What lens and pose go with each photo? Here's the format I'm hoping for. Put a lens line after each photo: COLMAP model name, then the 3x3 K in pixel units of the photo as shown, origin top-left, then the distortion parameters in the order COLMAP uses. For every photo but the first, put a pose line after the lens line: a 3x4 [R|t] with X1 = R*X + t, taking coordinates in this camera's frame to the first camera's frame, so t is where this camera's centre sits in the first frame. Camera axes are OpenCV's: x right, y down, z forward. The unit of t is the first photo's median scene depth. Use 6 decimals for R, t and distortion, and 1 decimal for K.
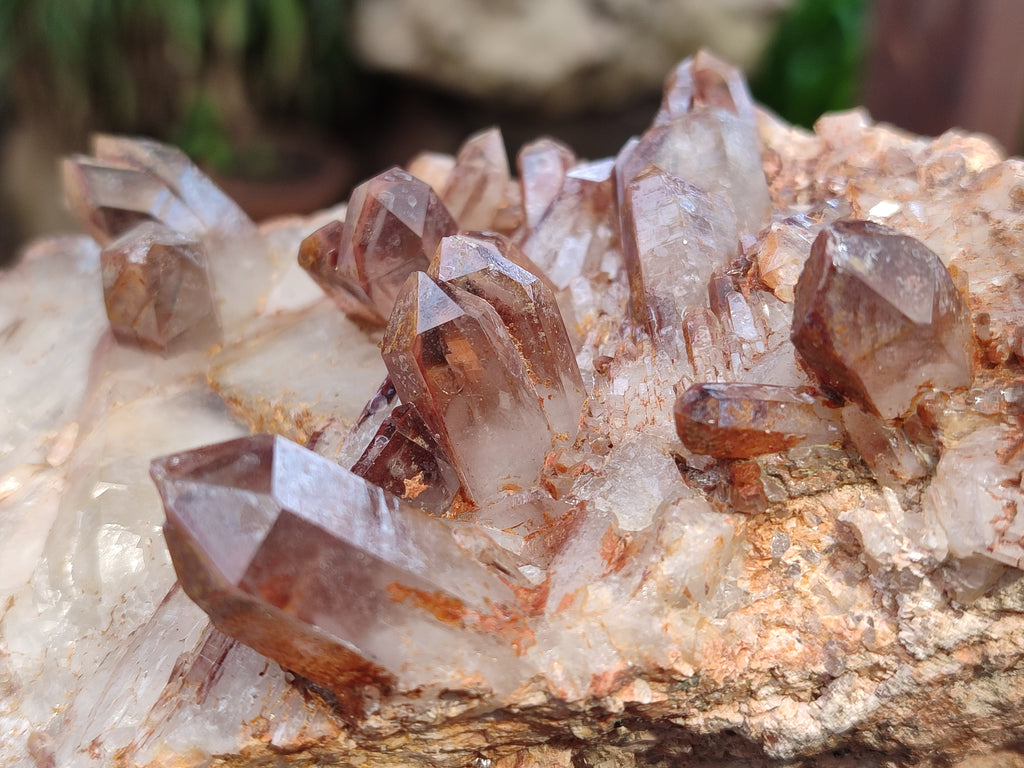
lens RADIAL K [[1600.9, 0, 498.6], [0, 1600.9, 390.4], [0, 0, 1]] dist [0.326976, -2.484964]
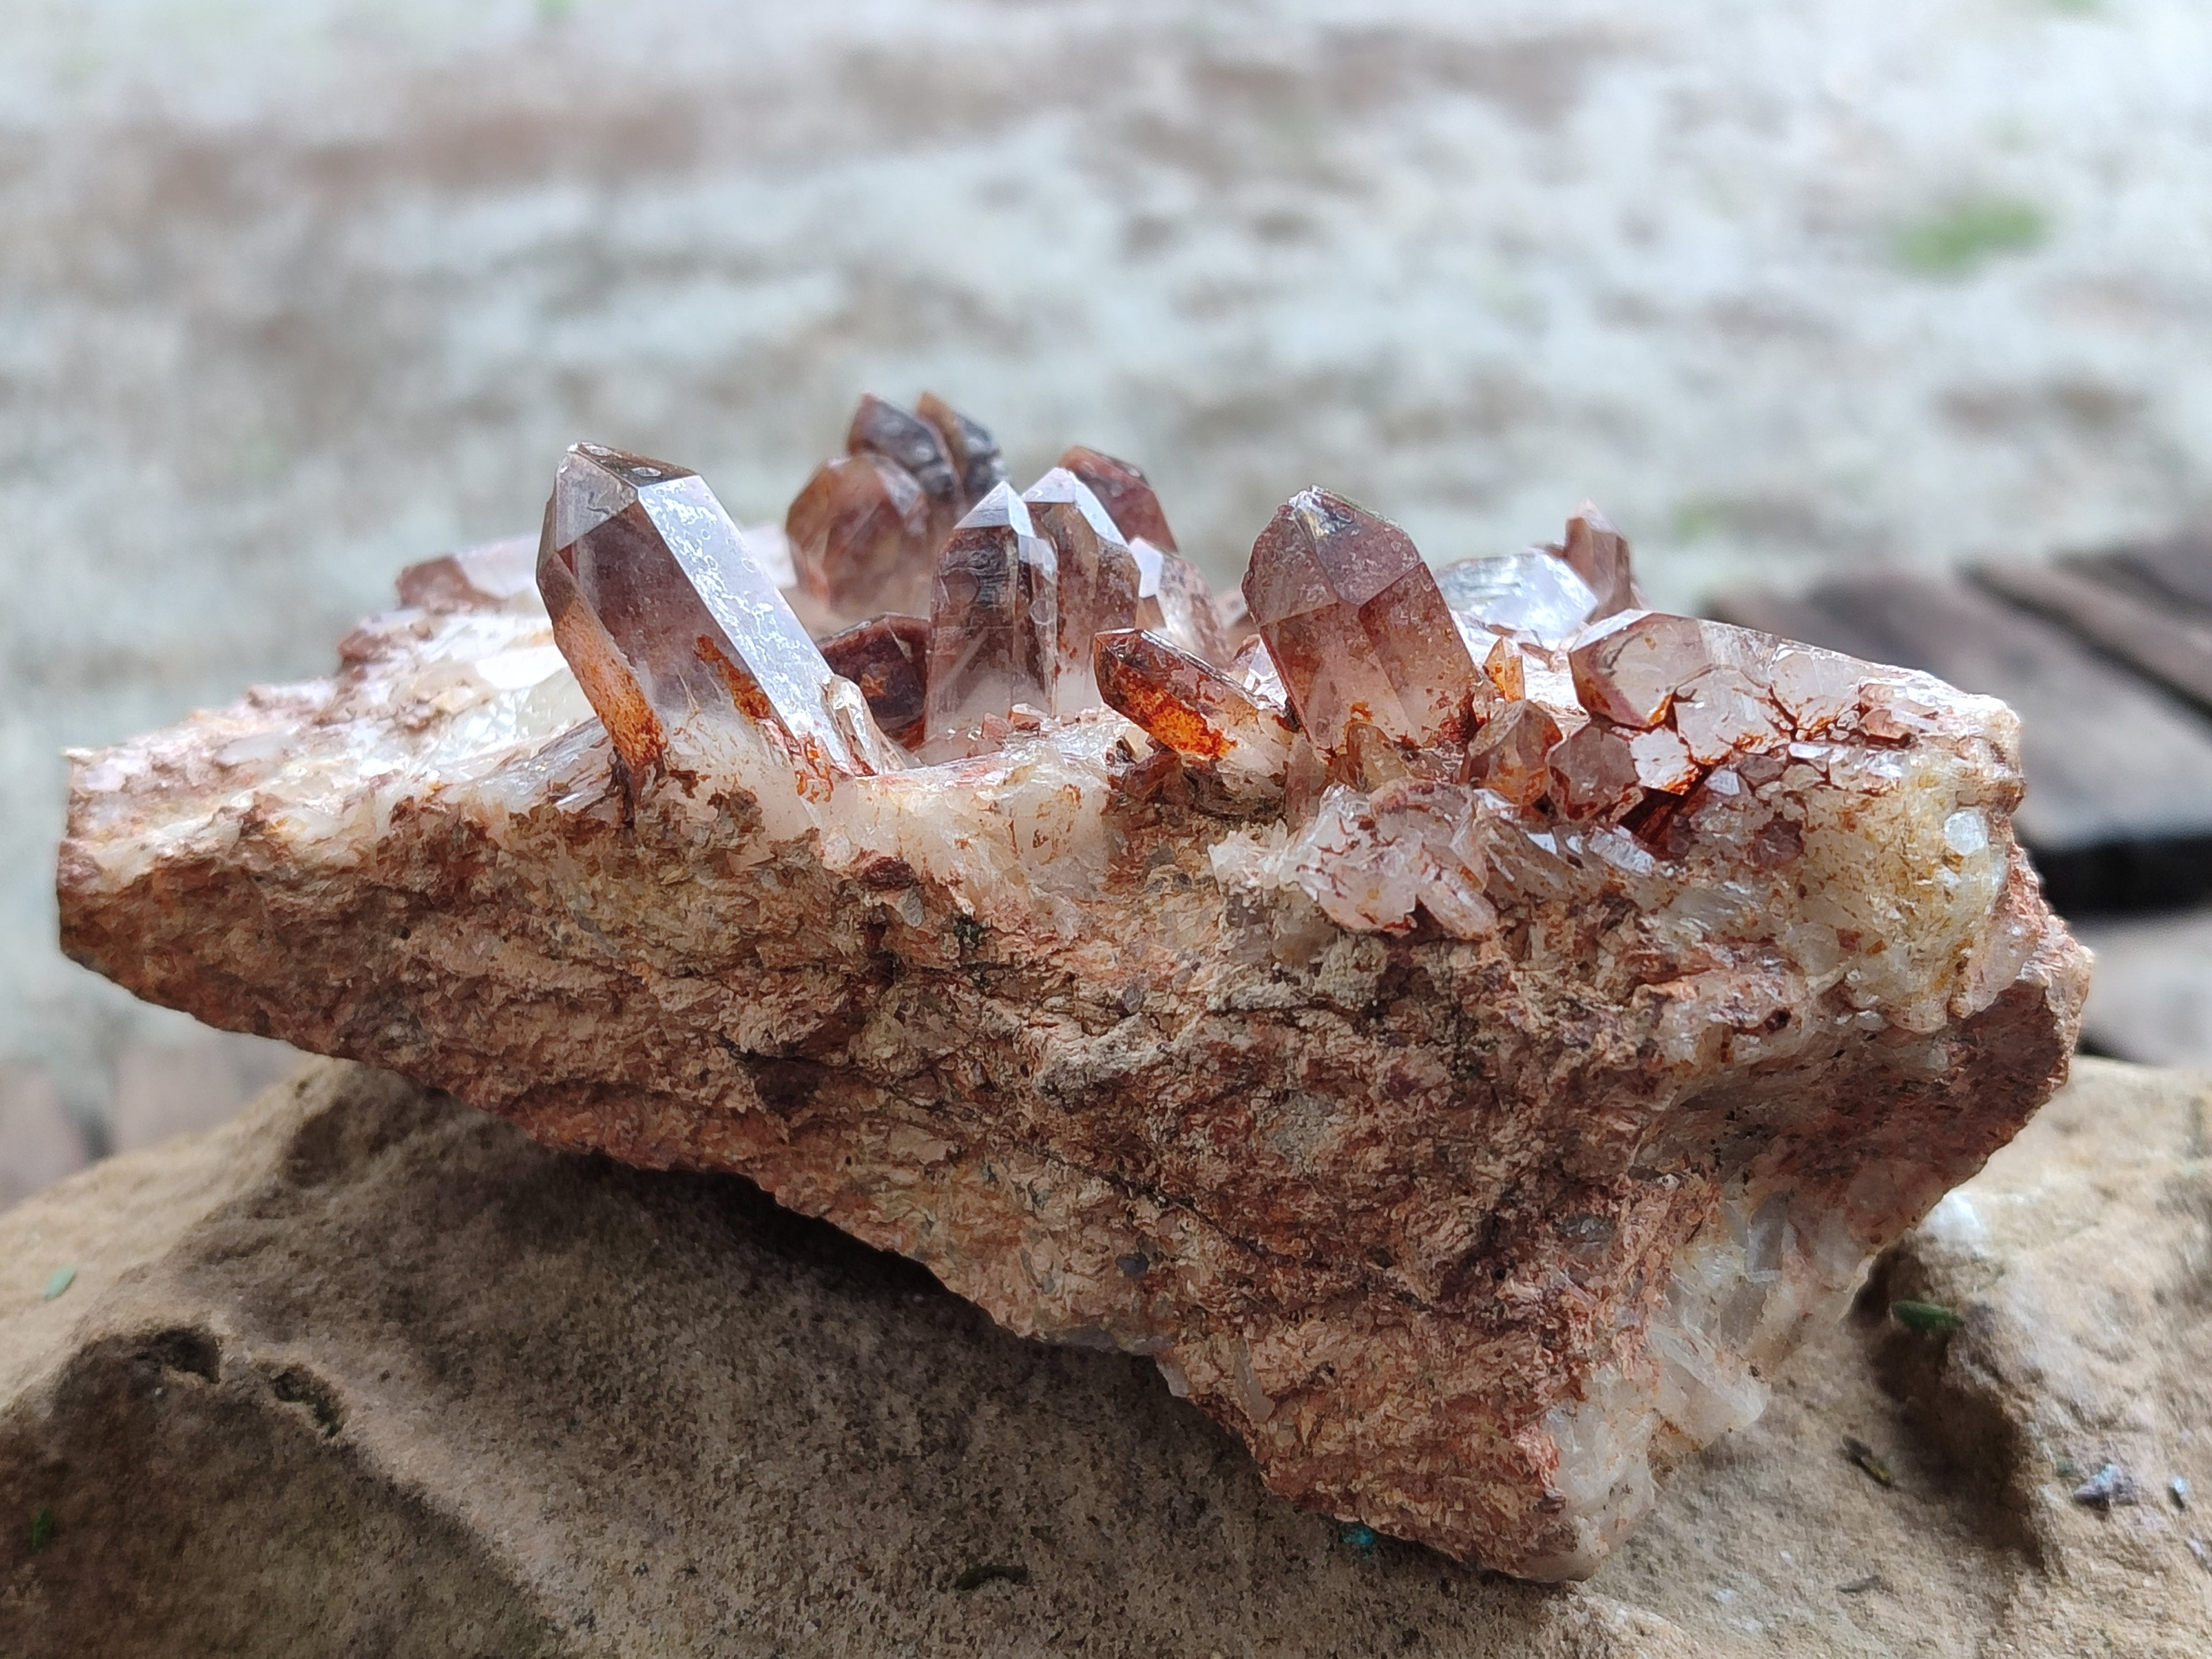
lens RADIAL K [[3458.1, 0, 1077.1], [0, 3458.1, 843.3], [0, 0, 1]] dist [0.326976, -2.484964]
pose [[0.806412, 0.349730, -0.476853, 0.991129], [-0.479949, 0.858154, -0.182265, 0.436431], [0.345470, 0.375845, 0.859878, -0.531904]]
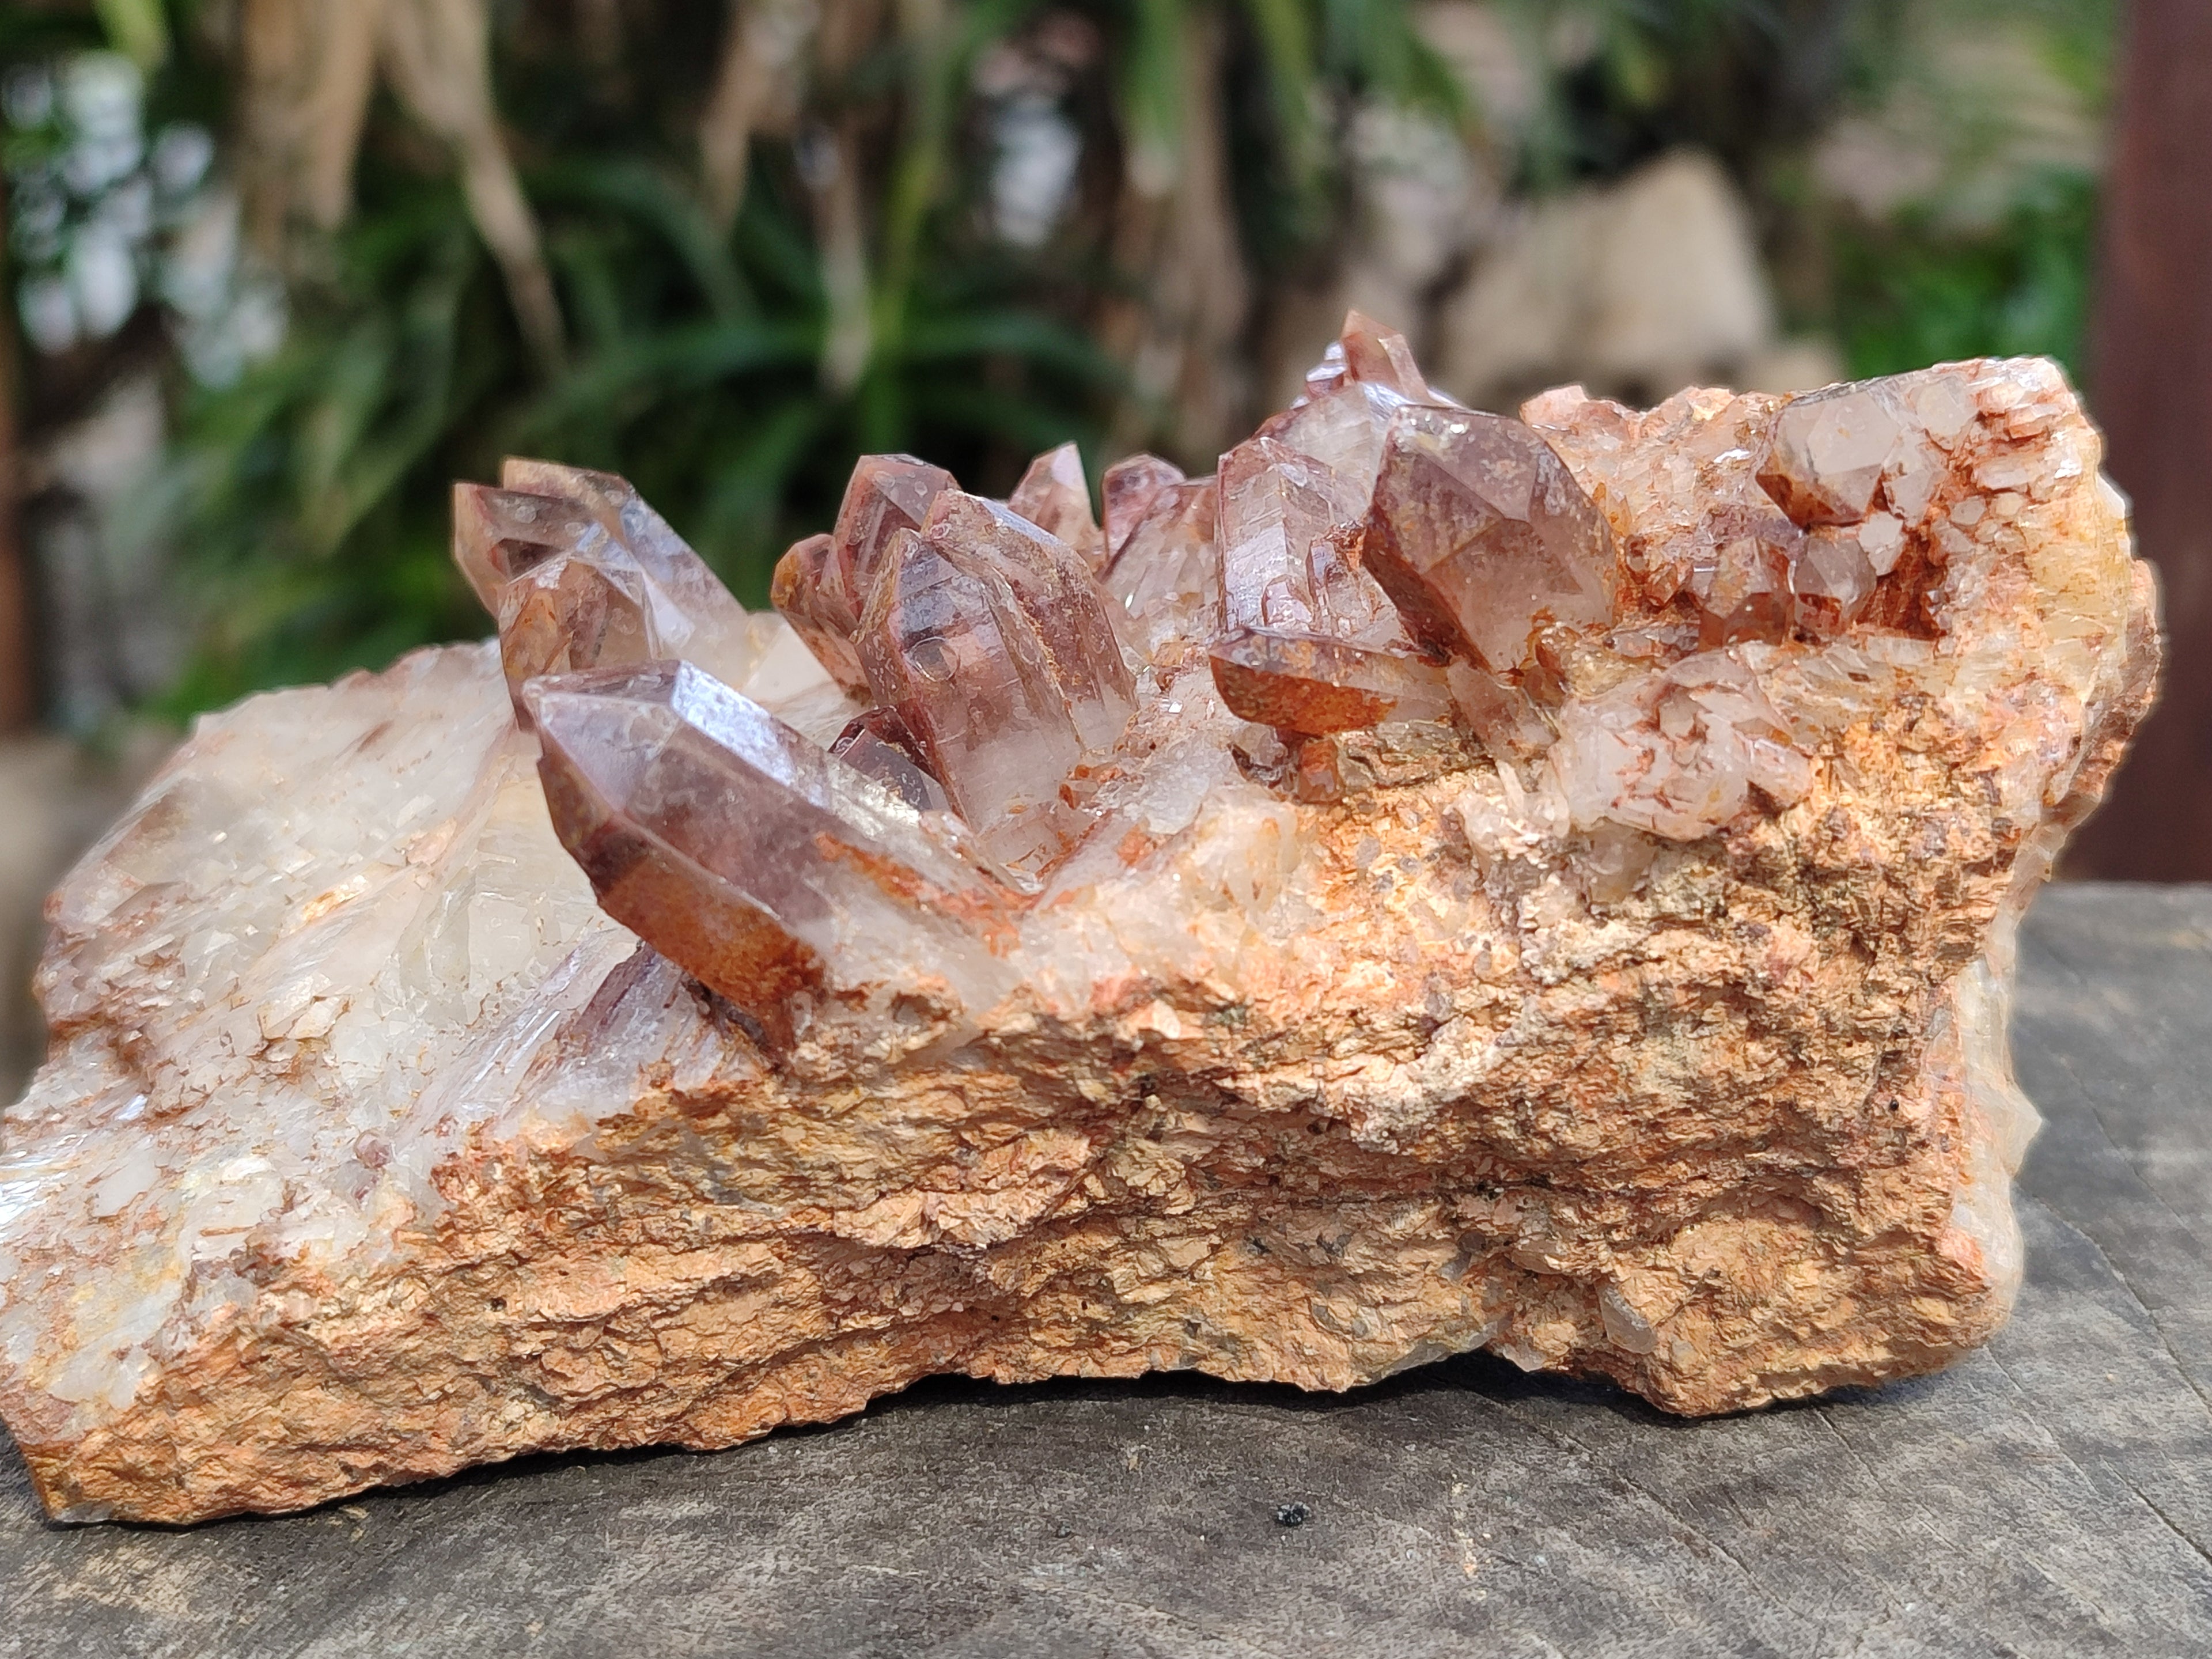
lens RADIAL K [[3458.1, 0, 1077.1], [0, 3458.1, 843.3], [0, 0, 1]] dist [0.326976, -2.484964]
pose [[0.994532, -0.010975, -0.103851, 0.210717], [-0.010441, 0.979031, -0.203446, 0.423395], [0.103906, 0.203418, 0.973563, -0.568475]]
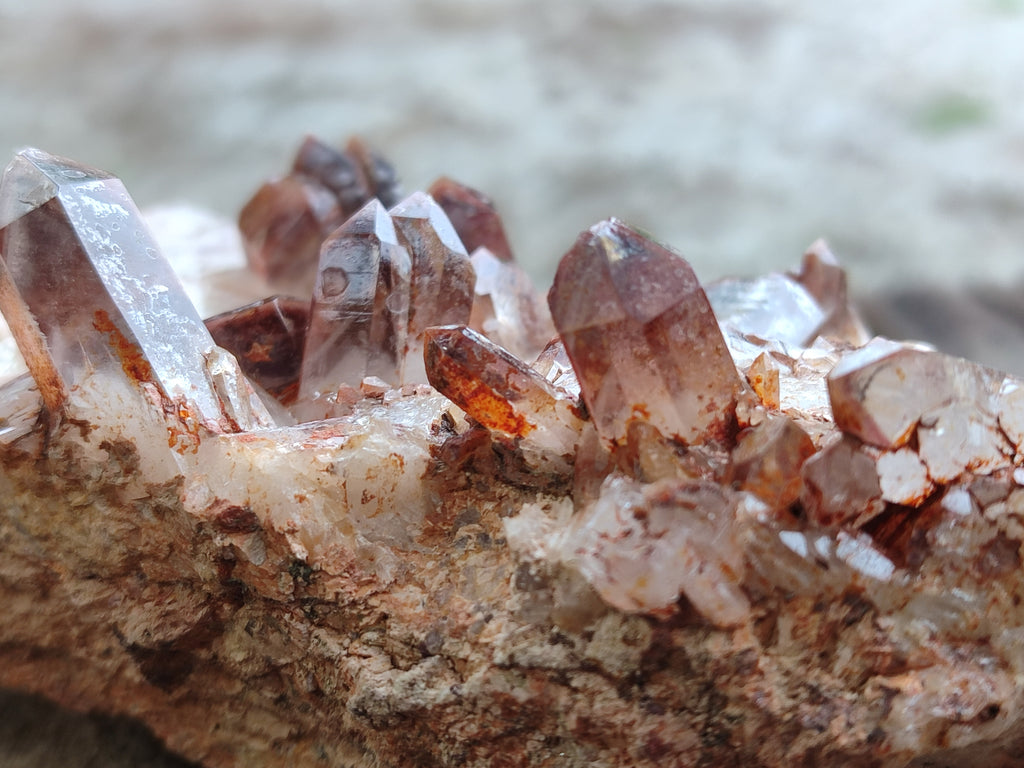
lens RADIAL K [[1619.1, 0, 512.0], [0, 1619.1, 384.0], [0, 0, 1]] dist [0.304023, -2.431034]
pose [[0.784802, 0.398684, -0.474485, 0.643066], [-0.530264, 0.828261, -0.181117, 0.195956], [0.320789, 0.393744, 0.861429, 0.130046]]
